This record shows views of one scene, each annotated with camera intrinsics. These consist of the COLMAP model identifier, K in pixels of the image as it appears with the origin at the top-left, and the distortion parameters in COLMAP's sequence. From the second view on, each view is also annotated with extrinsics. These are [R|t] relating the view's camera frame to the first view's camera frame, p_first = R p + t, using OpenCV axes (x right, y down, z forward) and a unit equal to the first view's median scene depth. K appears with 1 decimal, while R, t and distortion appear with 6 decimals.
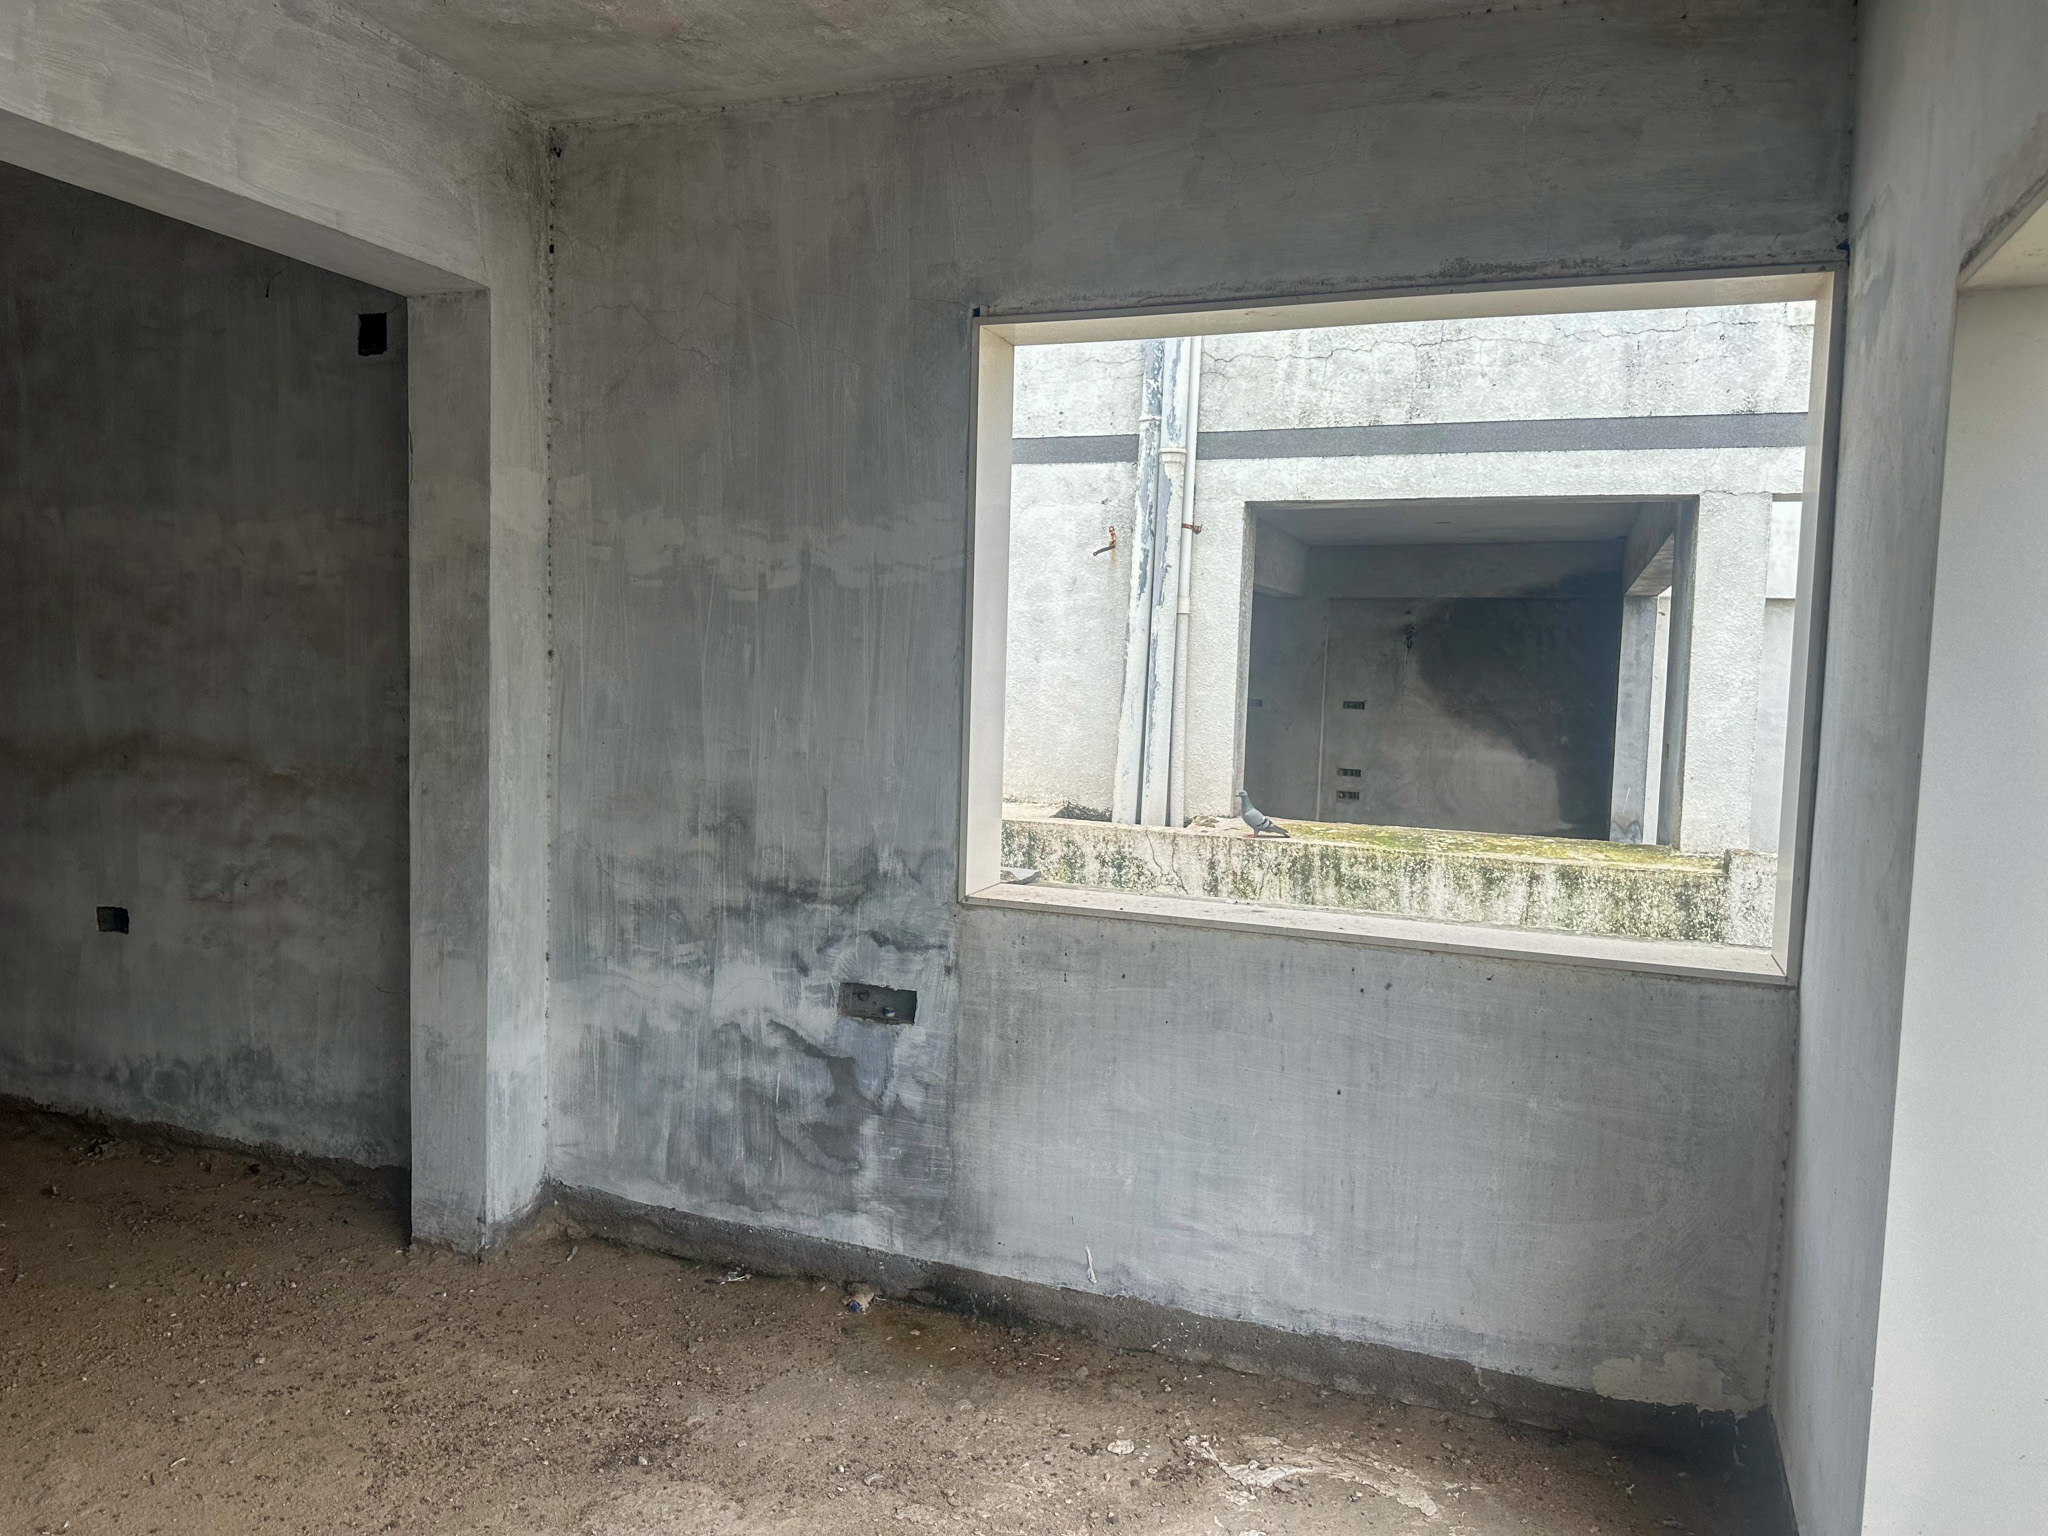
lens RADIAL K [[1455.9, 0, 1036.5], [0, 1455.9, 765.5], [0, 0, 1]] dist [0.058030, -0.069320]
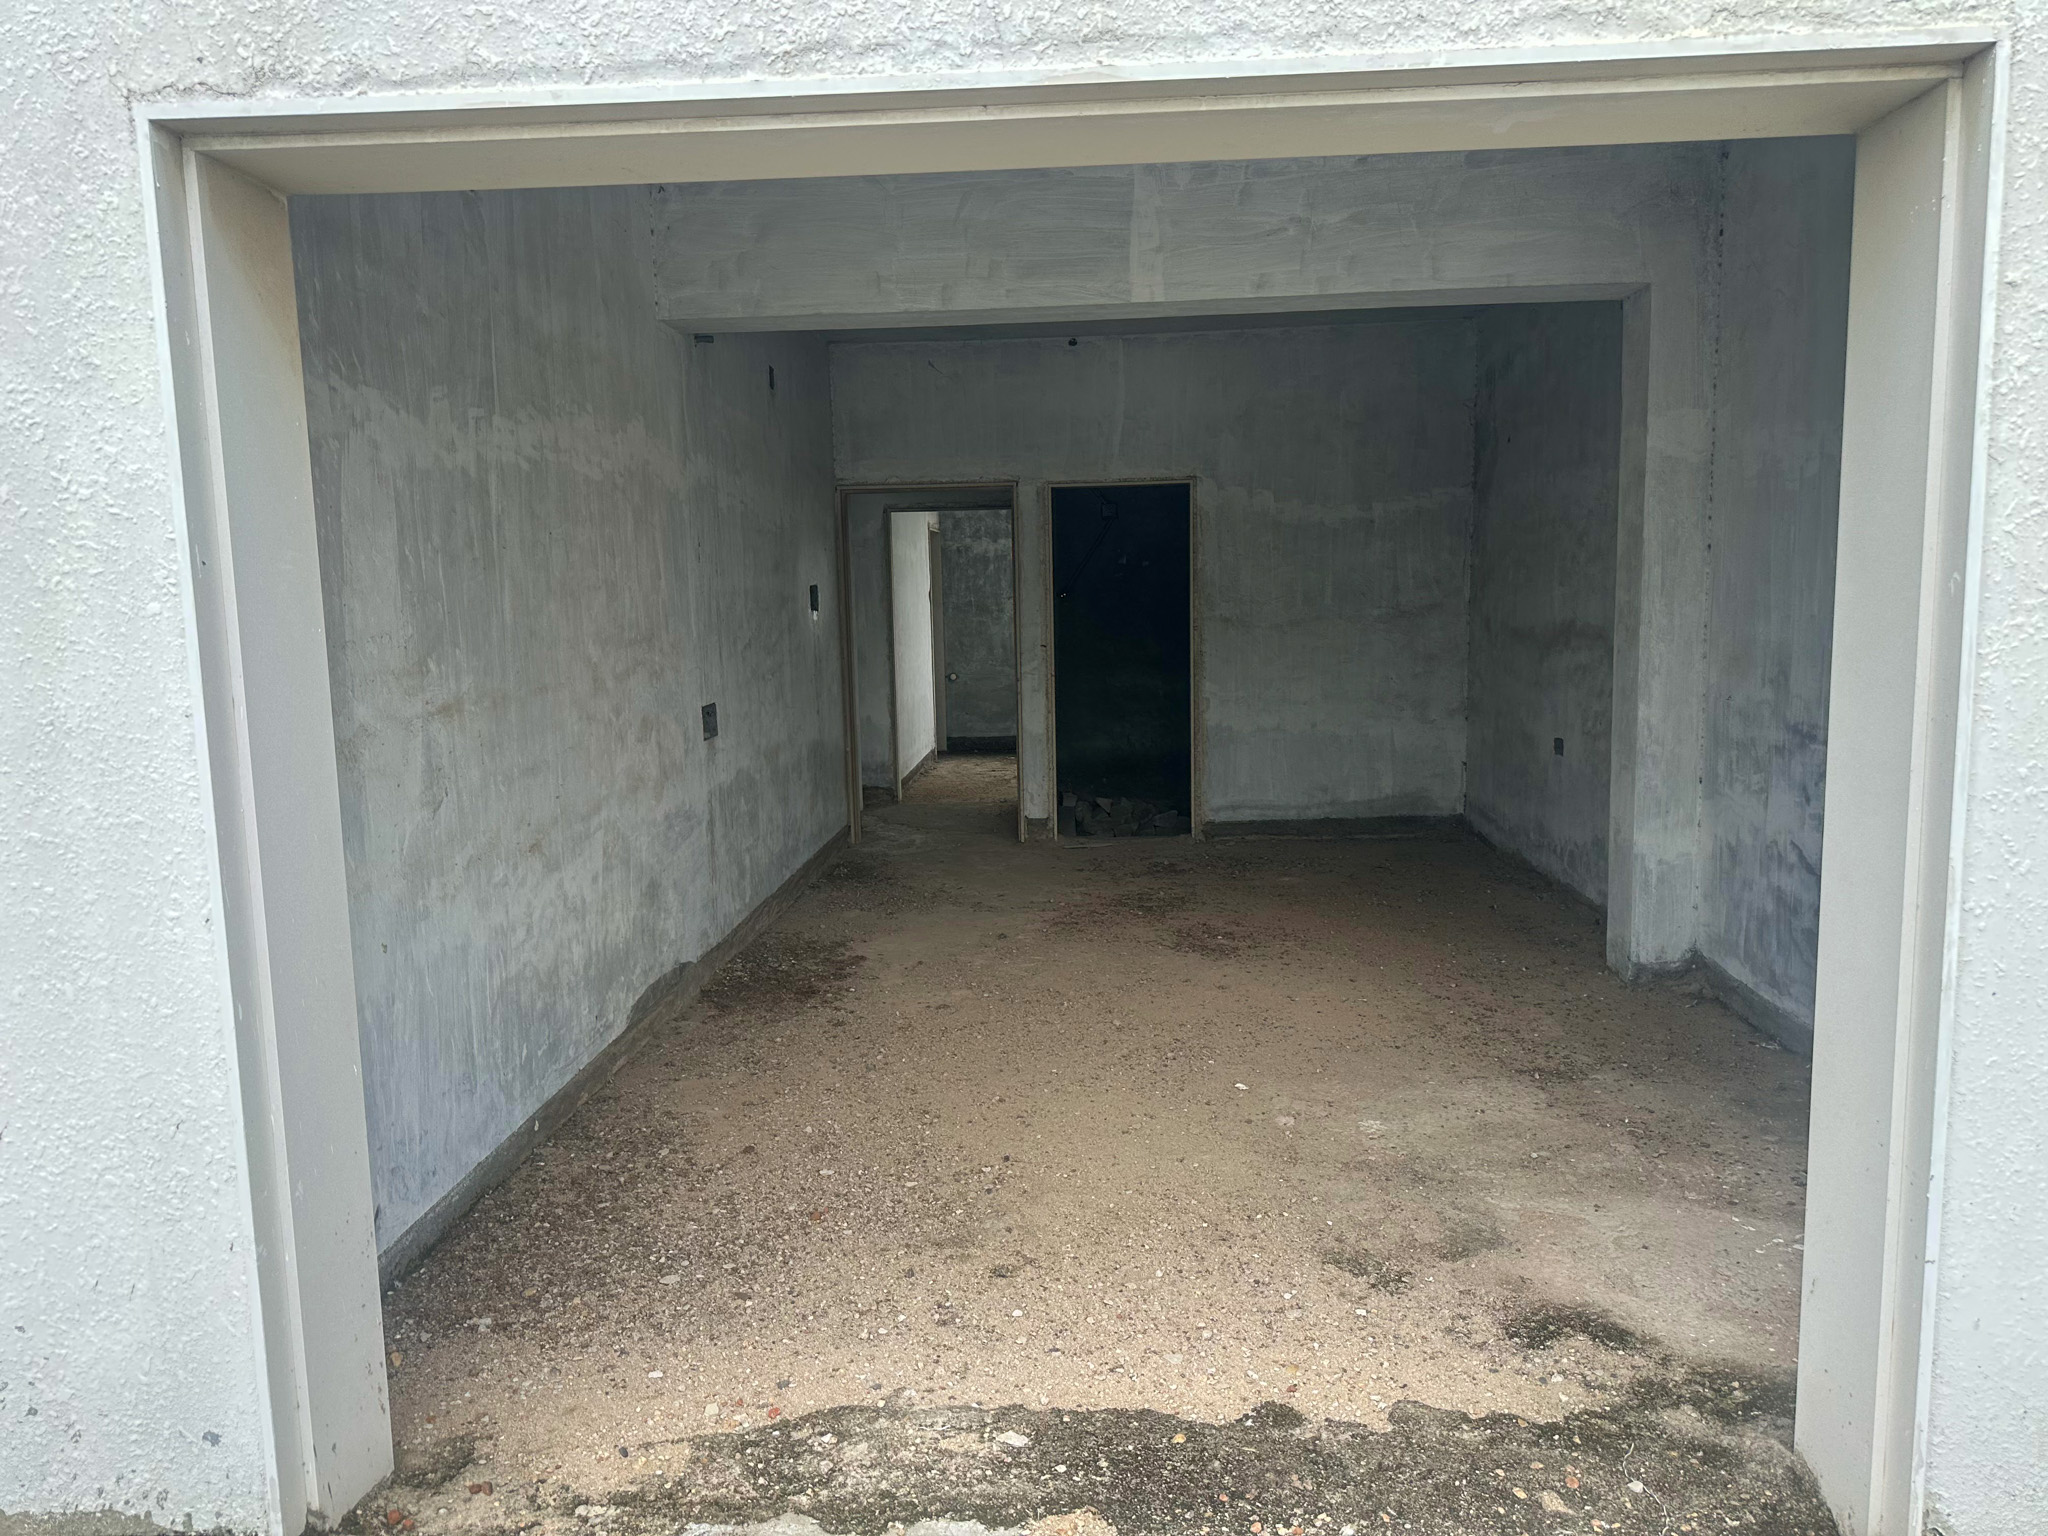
lens RADIAL K [[1455.9, 0, 977.3], [0, 1455.9, 809.2], [0, 0, 1]] dist [0.058030, -0.069320]
pose [[0.270134, 0.099424, -0.957676, 0.795027], [-0.035649, 0.995005, 0.093244, 0.058998], [0.962163, 0.008952, 0.272329, 0.017316]]
